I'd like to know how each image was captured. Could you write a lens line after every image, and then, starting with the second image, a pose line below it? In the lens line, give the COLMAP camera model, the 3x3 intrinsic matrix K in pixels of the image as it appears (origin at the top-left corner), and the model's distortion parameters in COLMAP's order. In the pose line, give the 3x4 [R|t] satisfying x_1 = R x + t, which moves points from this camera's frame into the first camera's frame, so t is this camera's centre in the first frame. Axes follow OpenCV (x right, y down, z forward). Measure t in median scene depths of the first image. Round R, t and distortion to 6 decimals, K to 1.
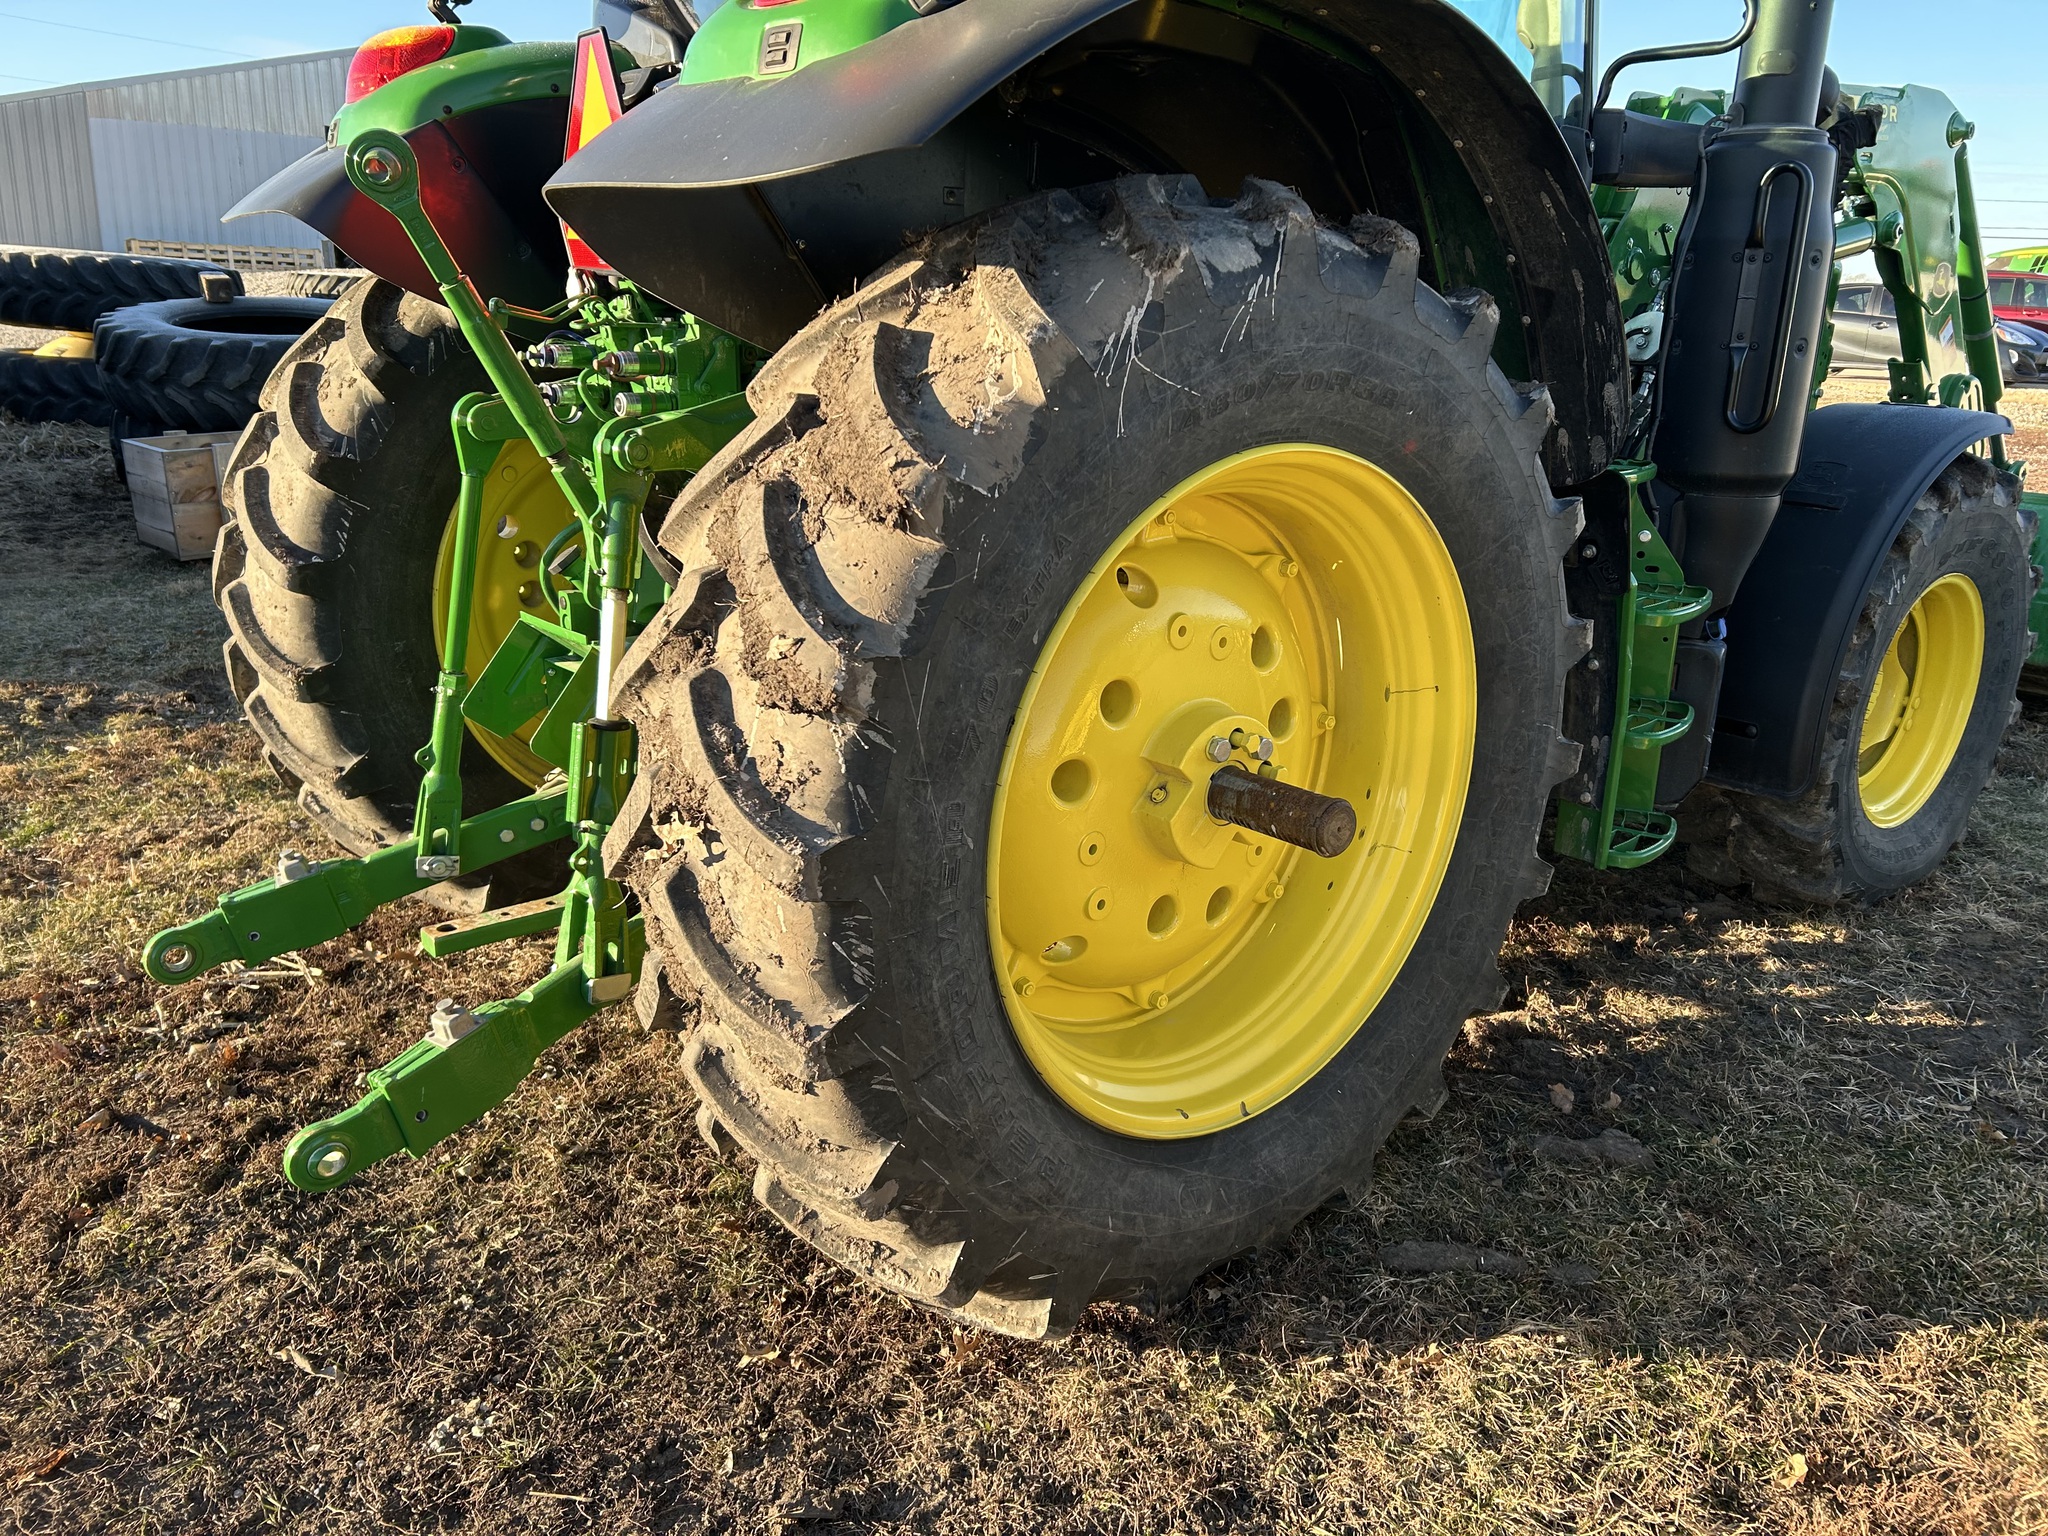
lens RADIAL K [[1543.8, 0, 1036.8], [0, 1543.8, 753.2], [0, 0, 1]] dist [0.053338, -0.050530]
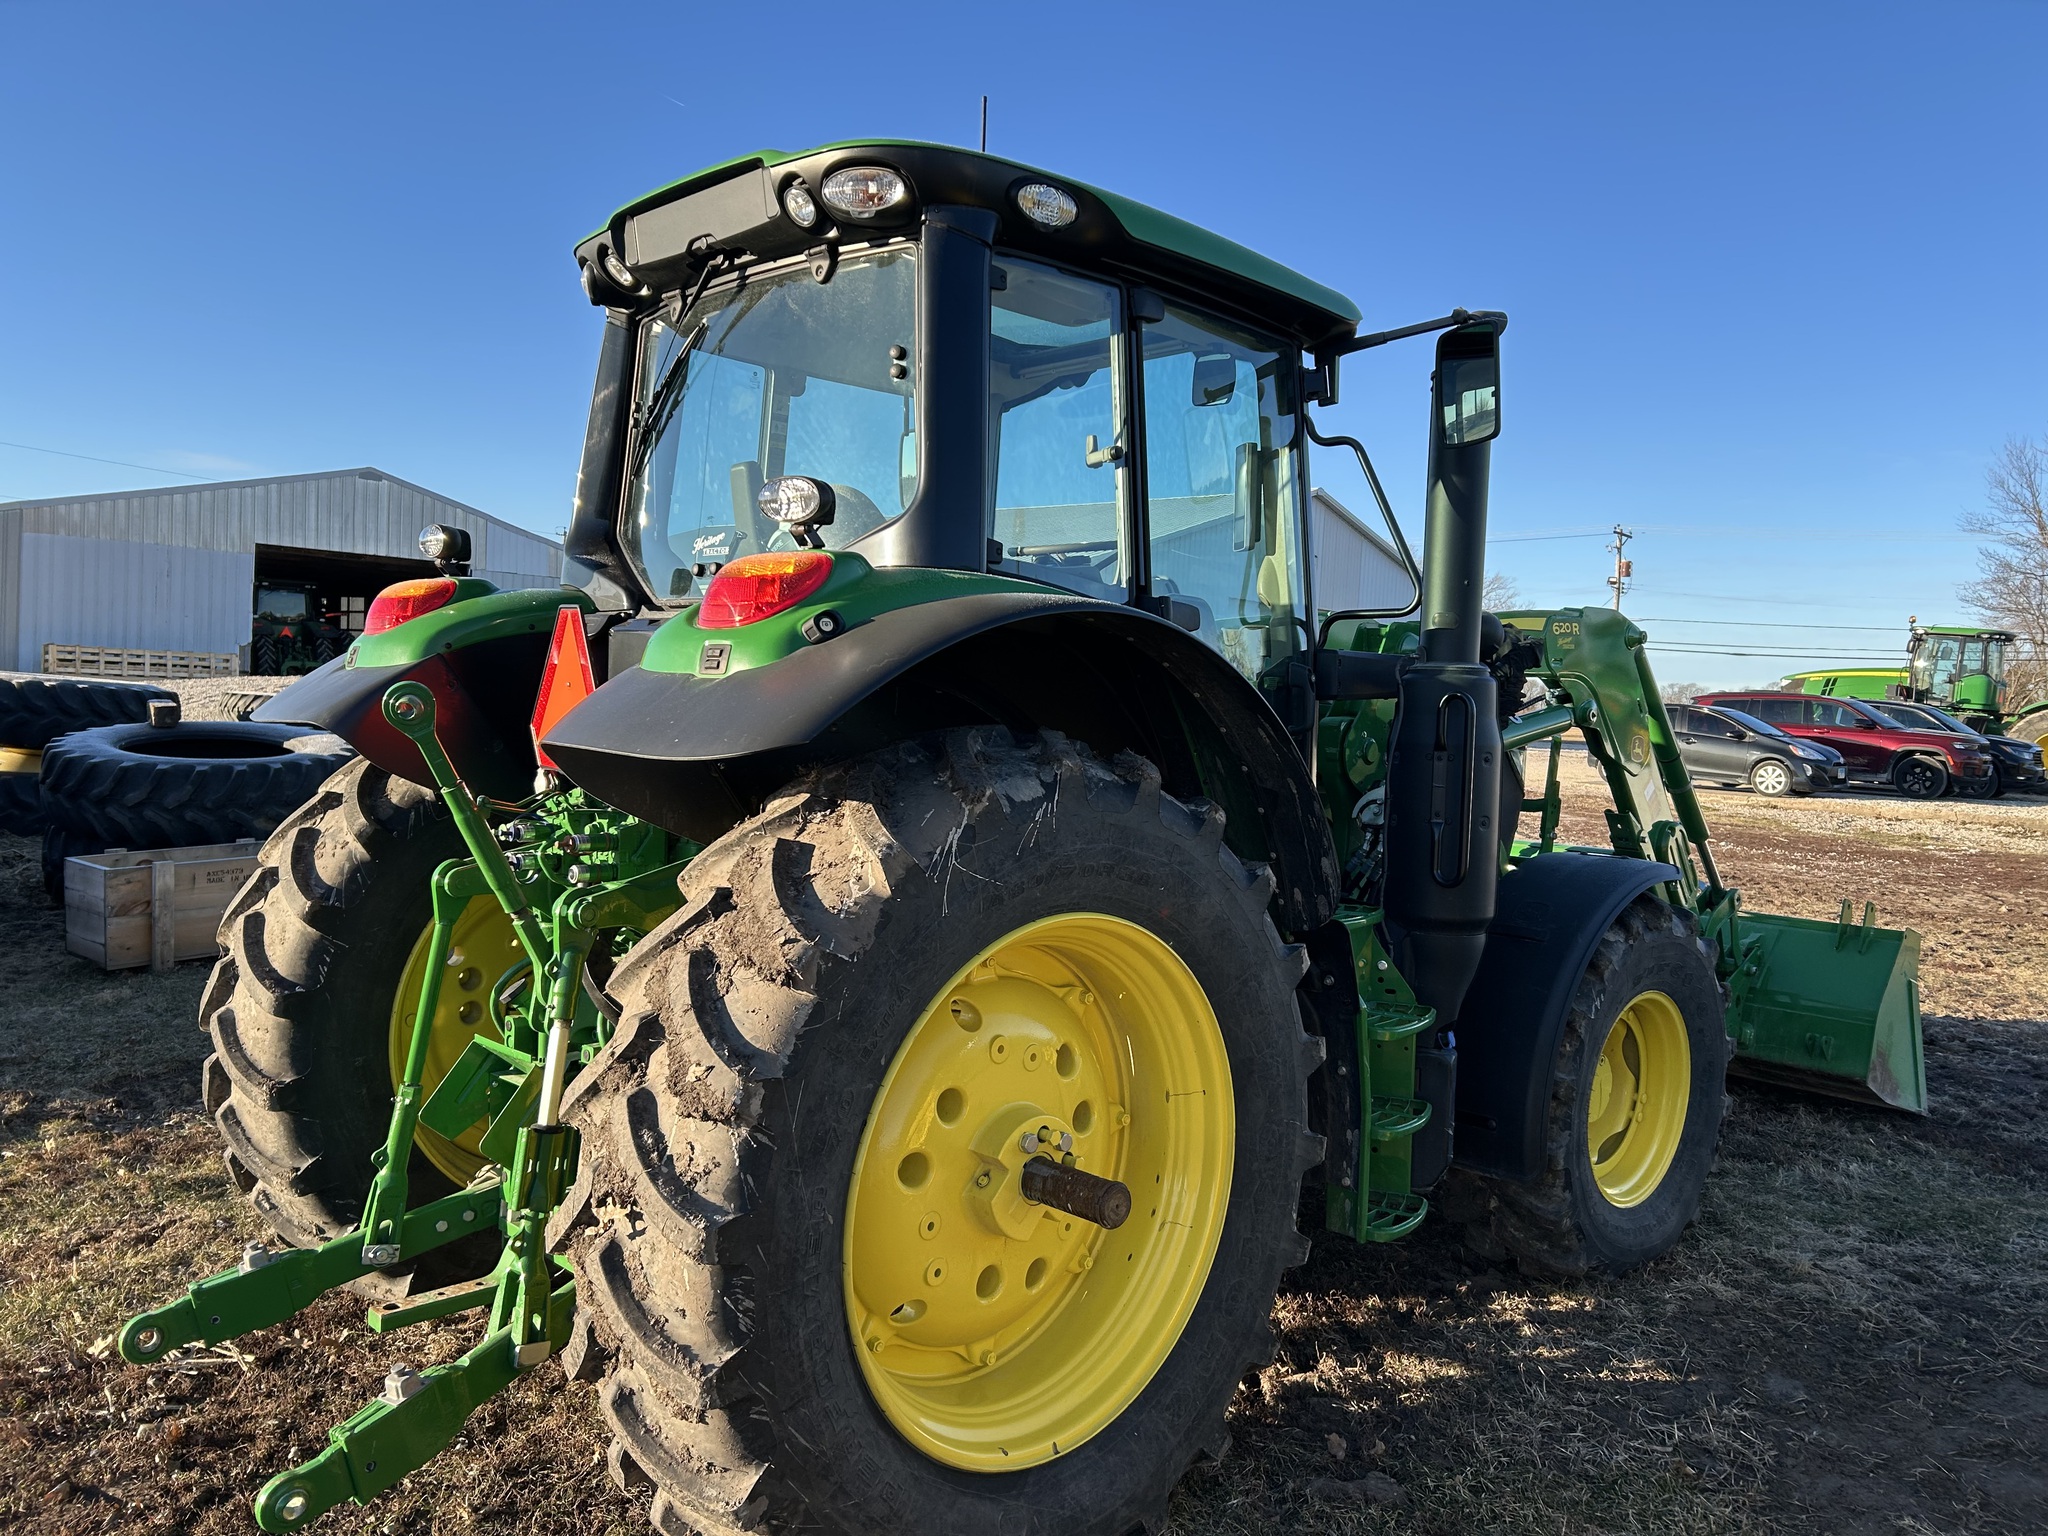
lens RADIAL K [[1543.8, 0, 1025.2], [0, 1543.8, 750.0], [0, 0, 1]] dist [0.053338, -0.050530]
pose [[0.998089, 0.006626, 0.061439, 0.026908], [0.008711, 0.969221, -0.246040, -0.002041], [-0.061178, 0.246105, 0.967311, -0.280486]]
